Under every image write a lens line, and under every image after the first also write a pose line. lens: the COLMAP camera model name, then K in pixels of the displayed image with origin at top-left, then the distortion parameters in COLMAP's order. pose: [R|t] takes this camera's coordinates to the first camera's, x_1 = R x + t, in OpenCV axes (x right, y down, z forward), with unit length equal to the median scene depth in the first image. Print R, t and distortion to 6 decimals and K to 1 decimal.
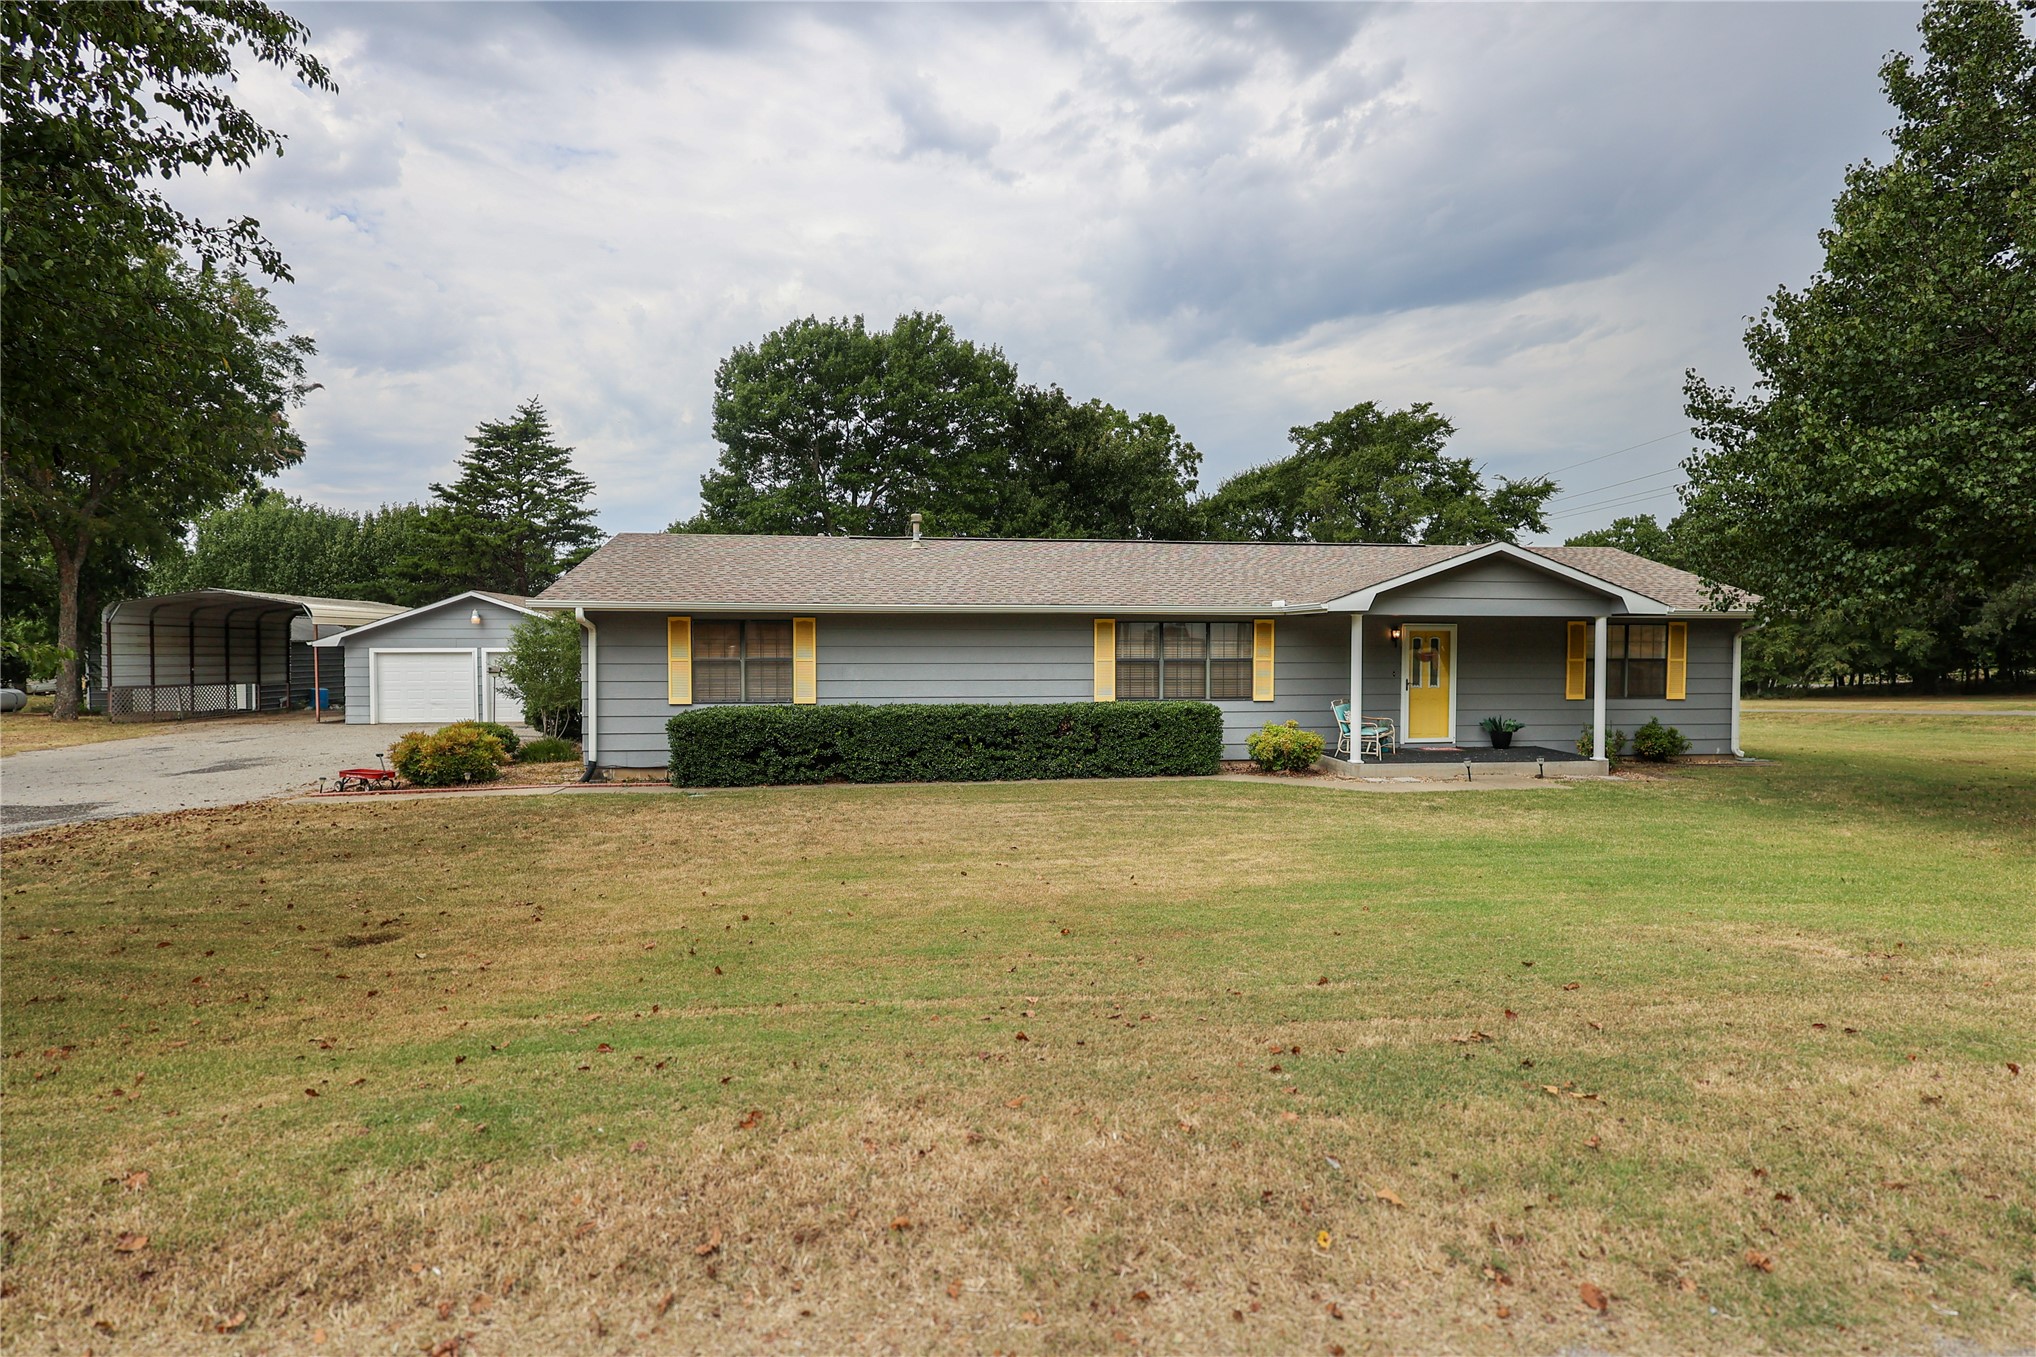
lens RADIAL K [[943.7, 0, 1027.1], [0, 943.7, 662.1], [0, 0, 1]] dist [-0.001948, 0.000517]
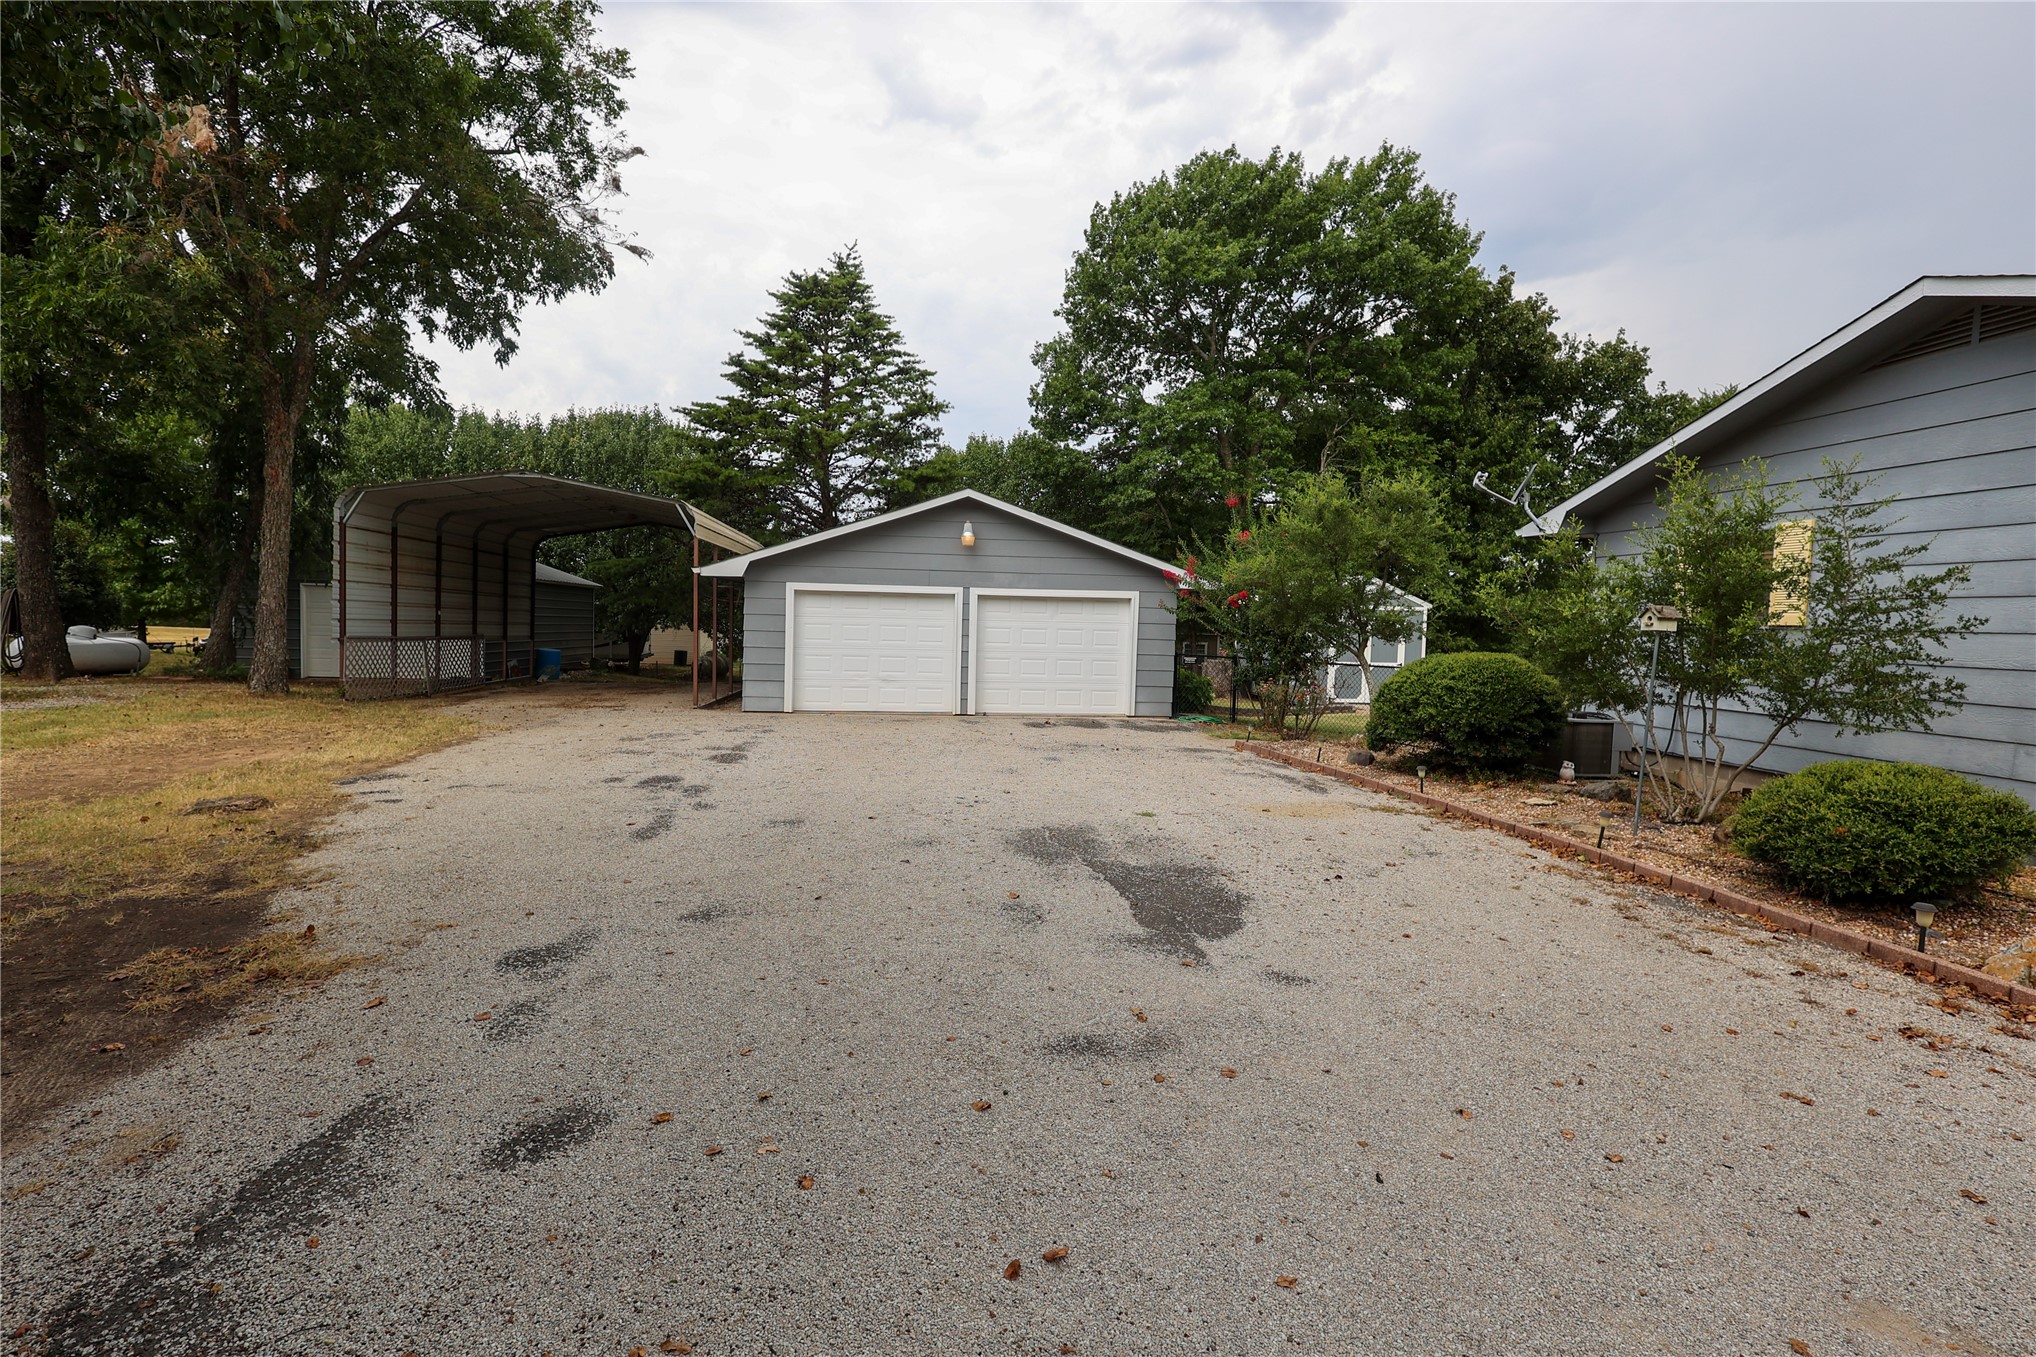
lens RADIAL K [[943.7, 0, 1006.6], [0, 943.7, 680.1], [0, 0, 1]] dist [-0.001948, 0.000517]
pose [[0.999521, 0.025968, 0.016828, -0.415161], [-0.026514, 0.999102, 0.033061, 0.016624], [-0.015954, -0.033491, 0.999312, 0.299884]]
